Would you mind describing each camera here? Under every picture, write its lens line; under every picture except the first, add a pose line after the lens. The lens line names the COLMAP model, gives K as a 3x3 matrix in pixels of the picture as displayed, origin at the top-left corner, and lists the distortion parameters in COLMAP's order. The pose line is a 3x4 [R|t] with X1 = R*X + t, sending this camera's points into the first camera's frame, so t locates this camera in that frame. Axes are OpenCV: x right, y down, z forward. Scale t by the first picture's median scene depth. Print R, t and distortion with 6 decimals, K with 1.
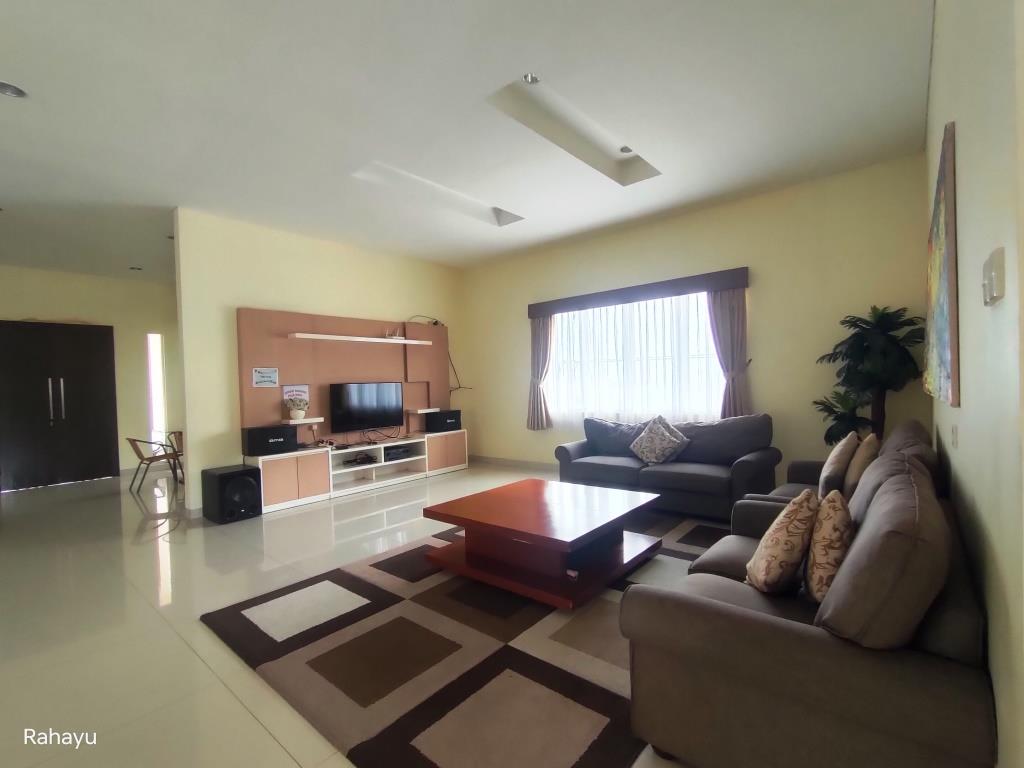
lens RADIAL K [[471.4, 0, 512.0], [0, 471.4, 384.0], [0, 0, 1]] dist [-0.002286, -0.000106]
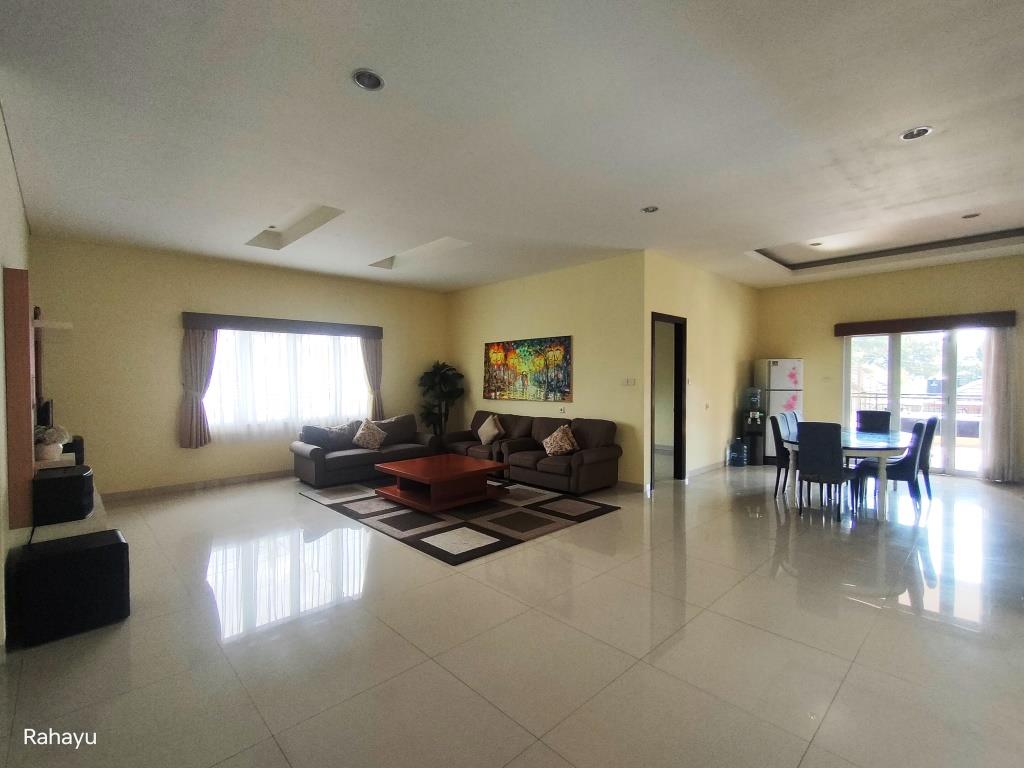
lens RADIAL K [[471.4, 0, 512.0], [0, 471.4, 384.0], [0, 0, 1]] dist [-0.002286, -0.000106]
pose [[0.105664, 0.016982, 0.994257, -1.812374], [0.006932, 0.999817, -0.017813, -0.022444], [-0.994378, 0.008774, 0.105527, 0.588288]]
